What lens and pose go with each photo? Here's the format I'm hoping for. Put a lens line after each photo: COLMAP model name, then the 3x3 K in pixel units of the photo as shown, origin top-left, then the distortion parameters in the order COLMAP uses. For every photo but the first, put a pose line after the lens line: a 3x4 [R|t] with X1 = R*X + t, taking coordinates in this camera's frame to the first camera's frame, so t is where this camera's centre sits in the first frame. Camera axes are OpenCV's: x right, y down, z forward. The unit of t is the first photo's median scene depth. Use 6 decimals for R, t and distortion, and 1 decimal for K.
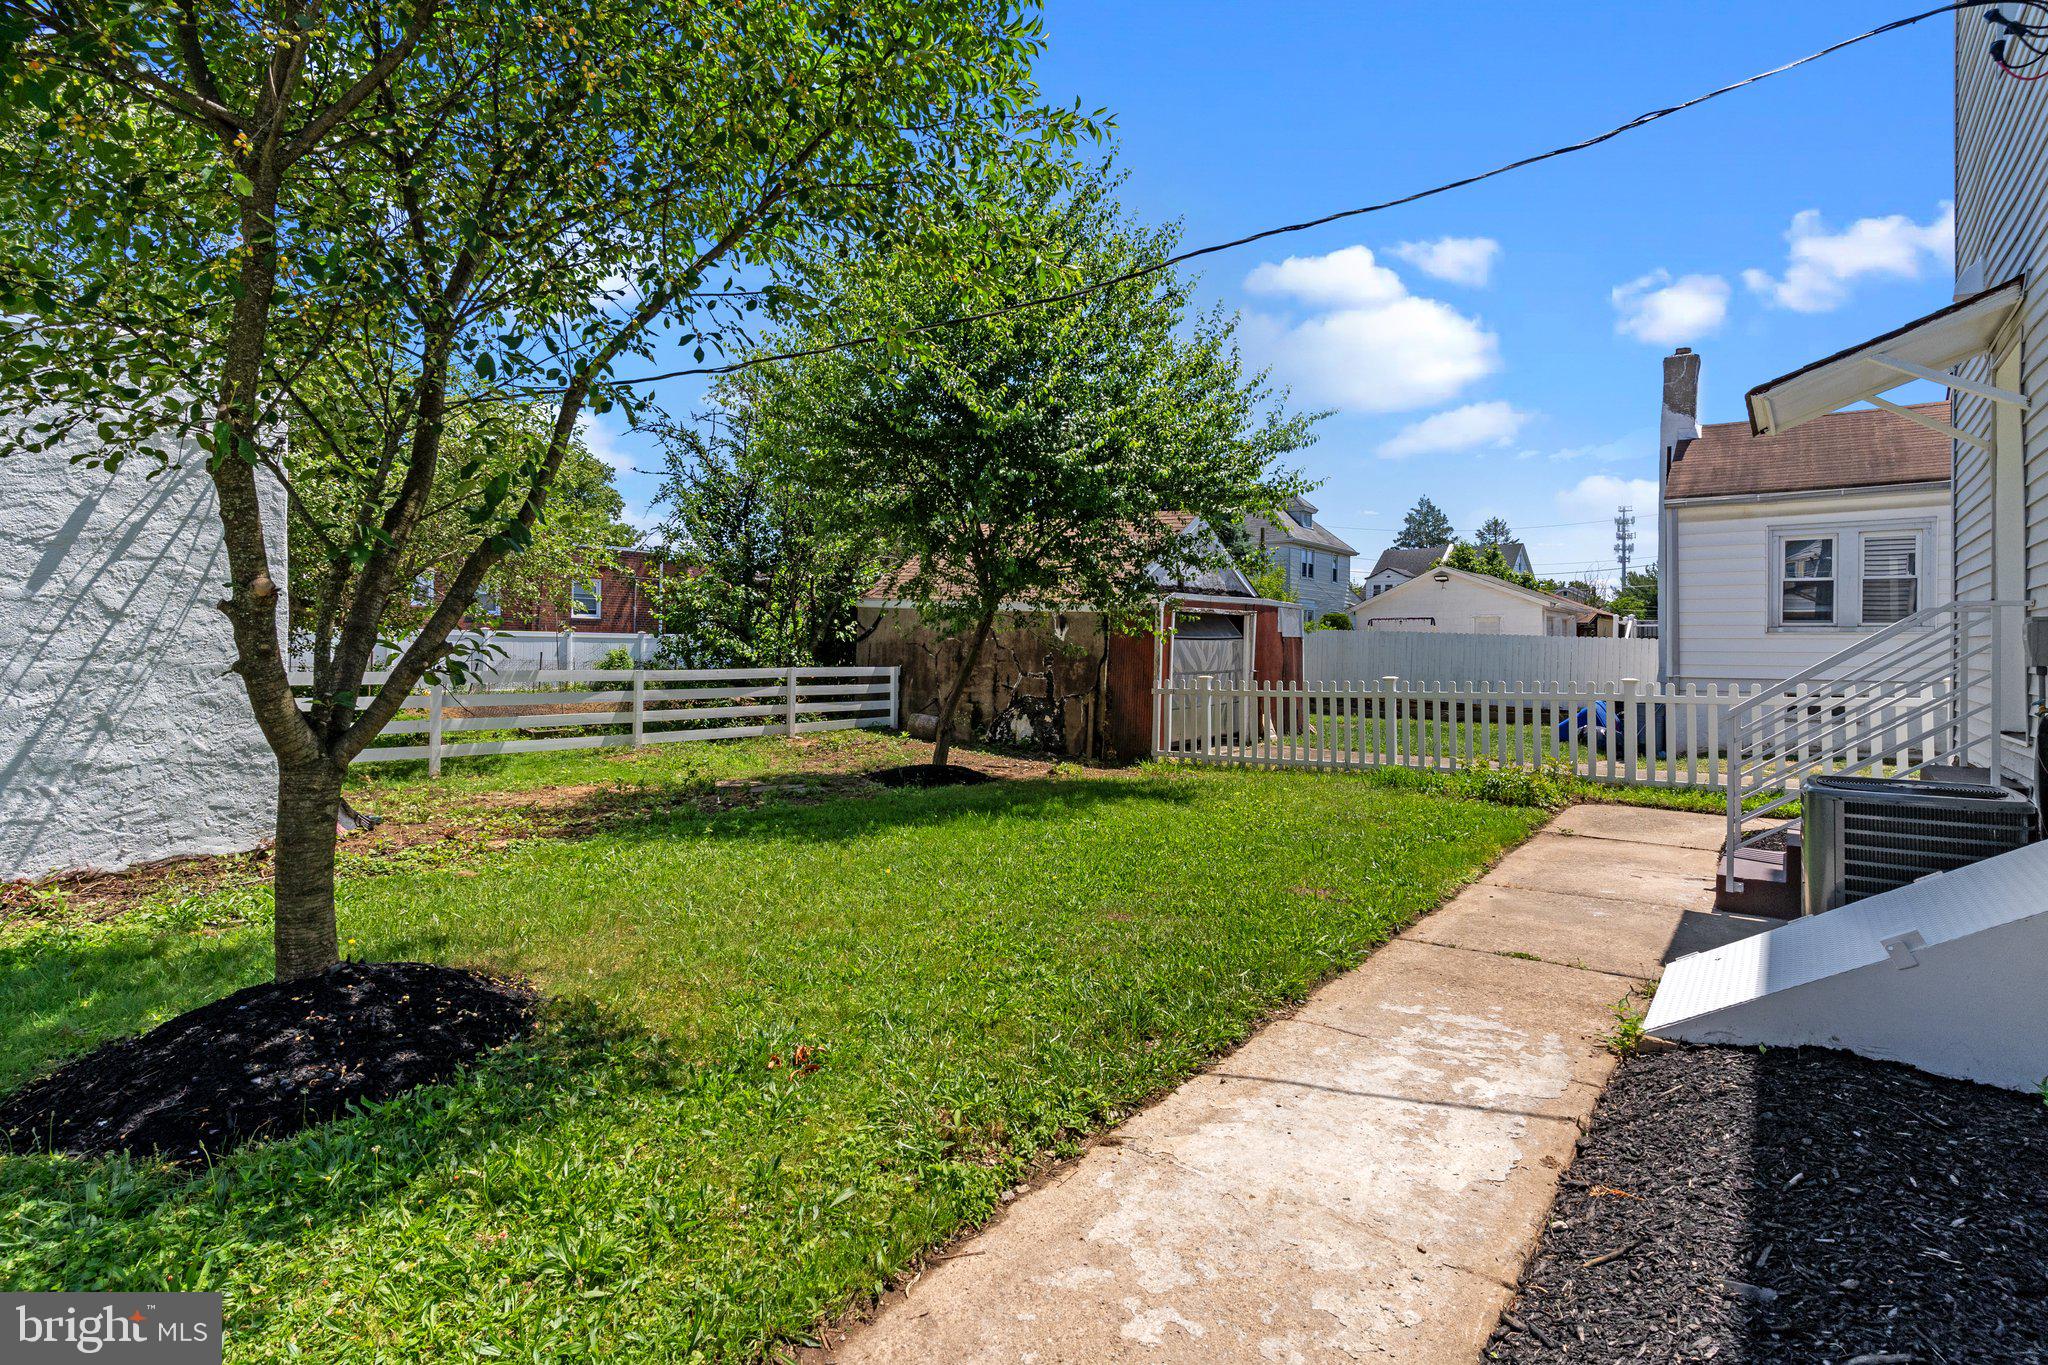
lens RADIAL K [[979.9, 0, 1021.6], [0, 979.9, 665.0], [0, 0, 1]] dist [0.006956, -0.002372]
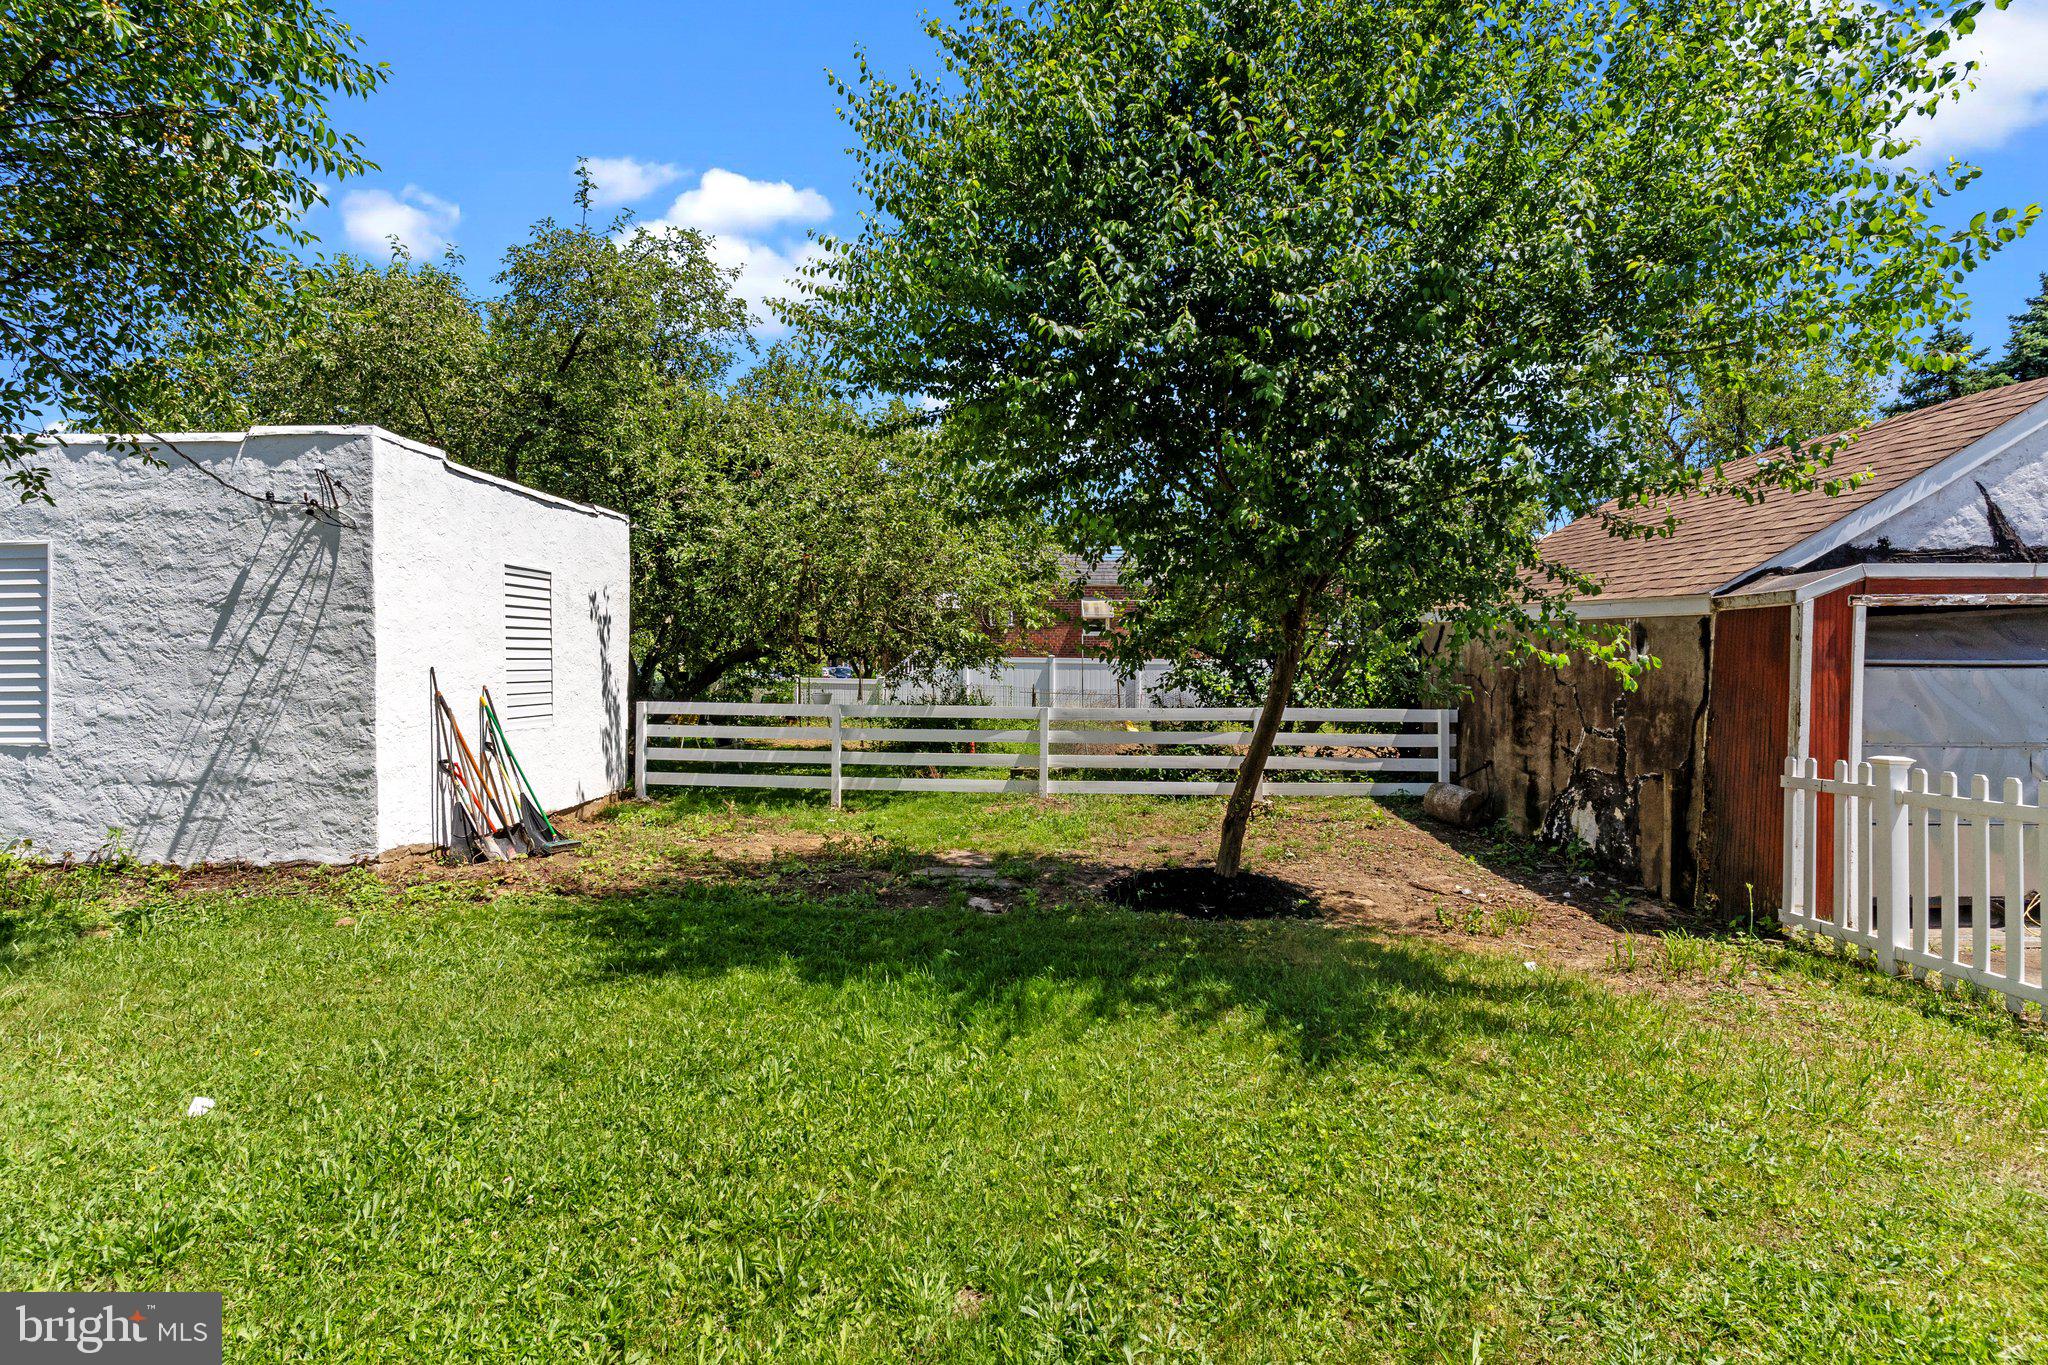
lens RADIAL K [[1016.9, 0, 1023.7], [0, 1016.9, 668.9], [0, 0, 1]] dist [0.003132, 0.001040]
pose [[0.610697, -0.004157, -0.791854, 0.667492], [-0.013396, 0.999789, -0.015580, -0.031146], [0.791751, 0.020123, 0.610512, 0.942422]]
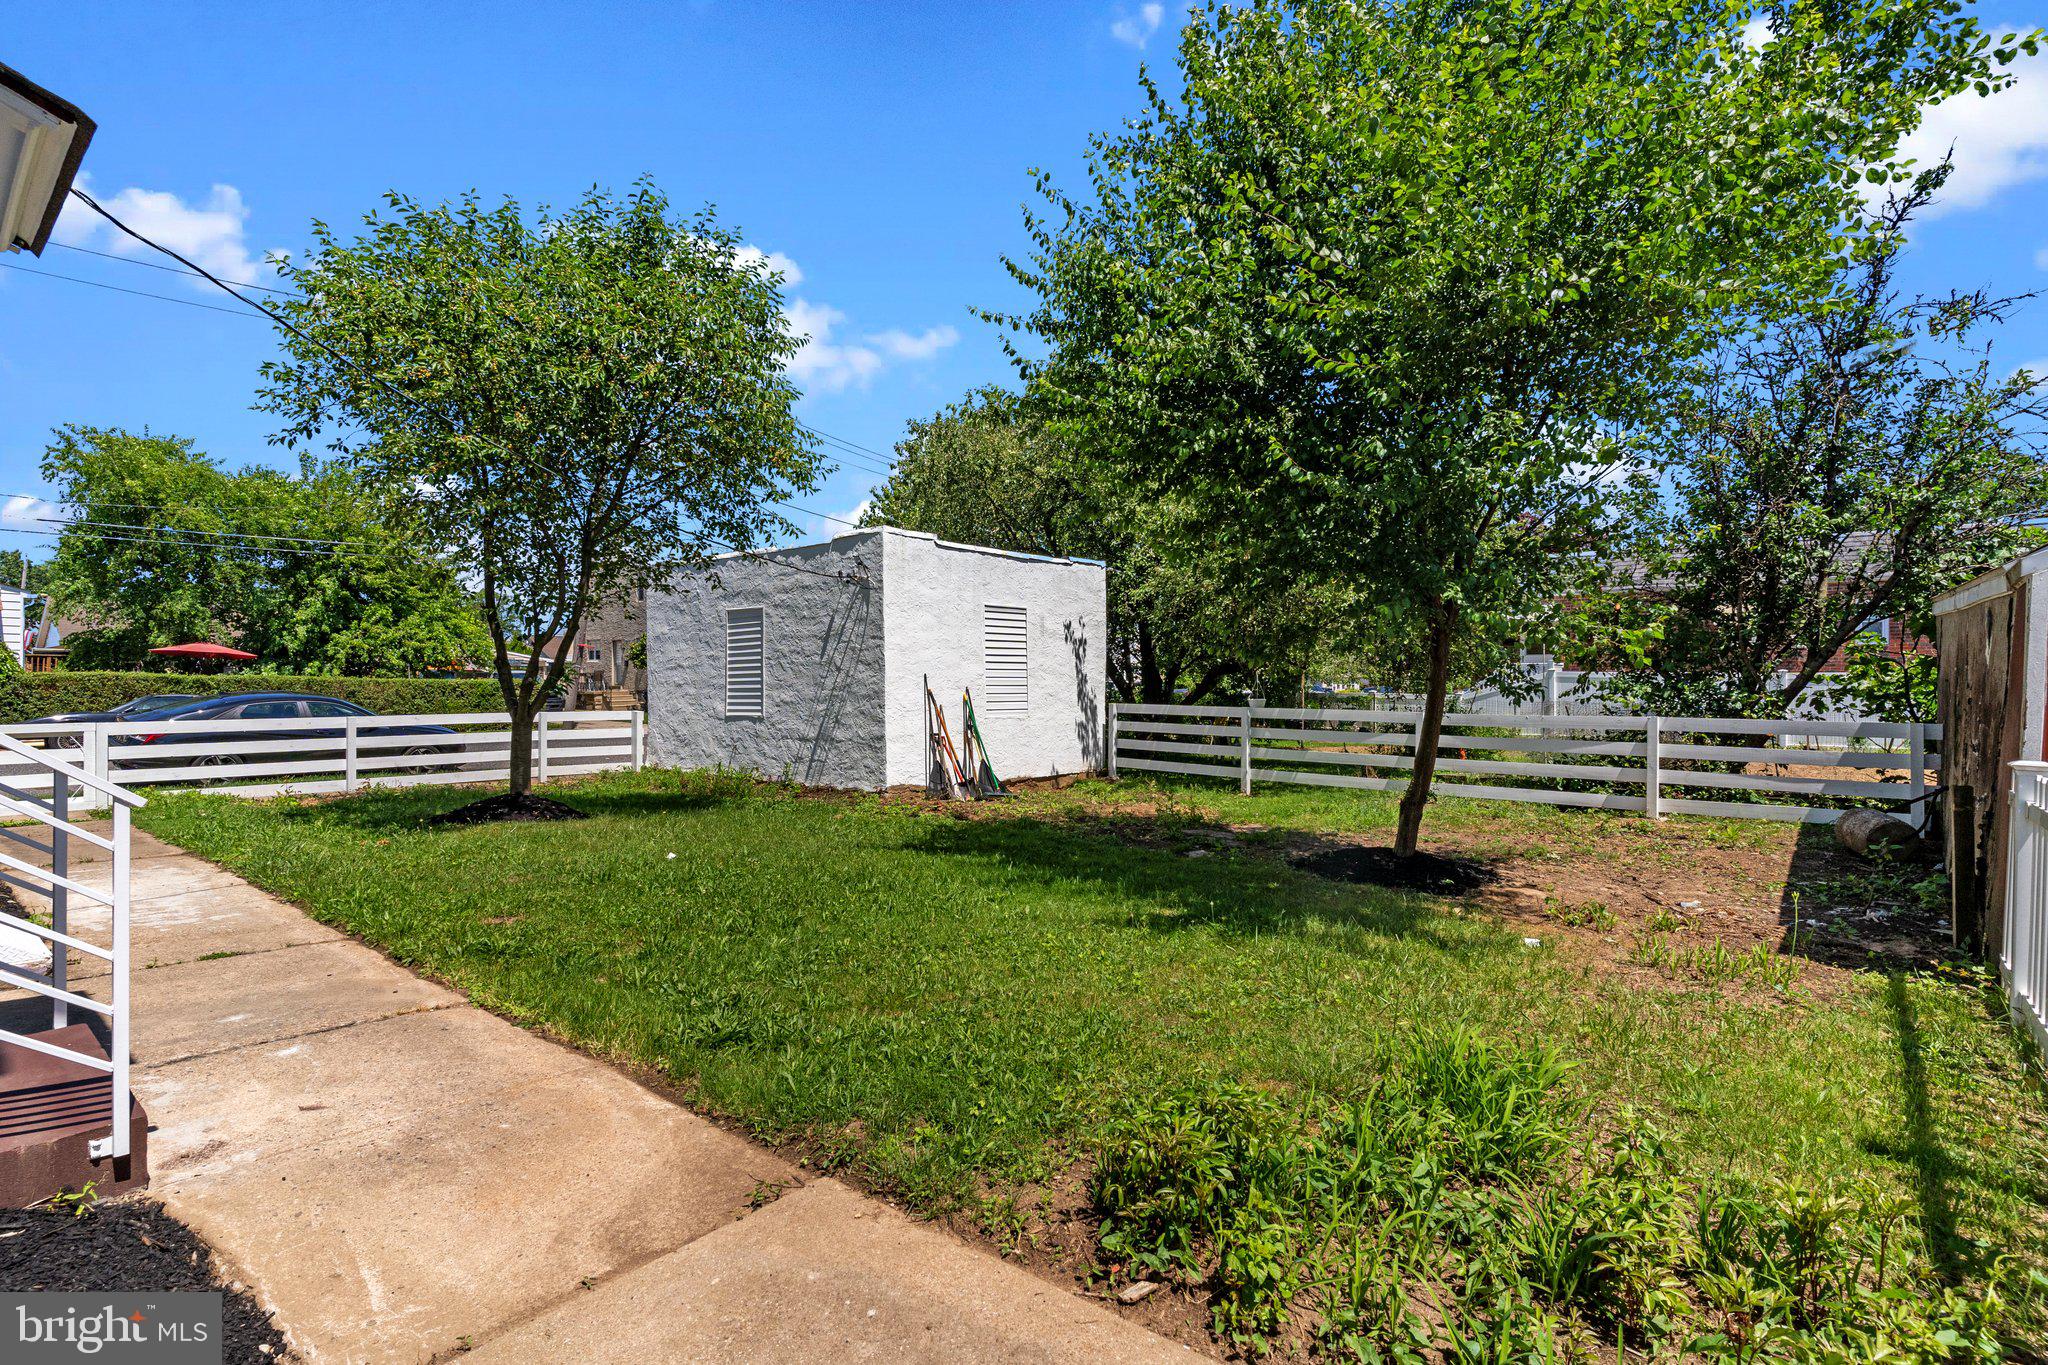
lens RADIAL K [[979.9, 0, 1025.9], [0, 979.9, 699.1], [0, 0, 1]] dist [0.006956, -0.002372]
pose [[-0.014593, 0.005925, -0.999876, 1.157603], [-0.024096, 0.999690, 0.006276, -0.009017], [0.999603, 0.024185, -0.014445, 1.386888]]
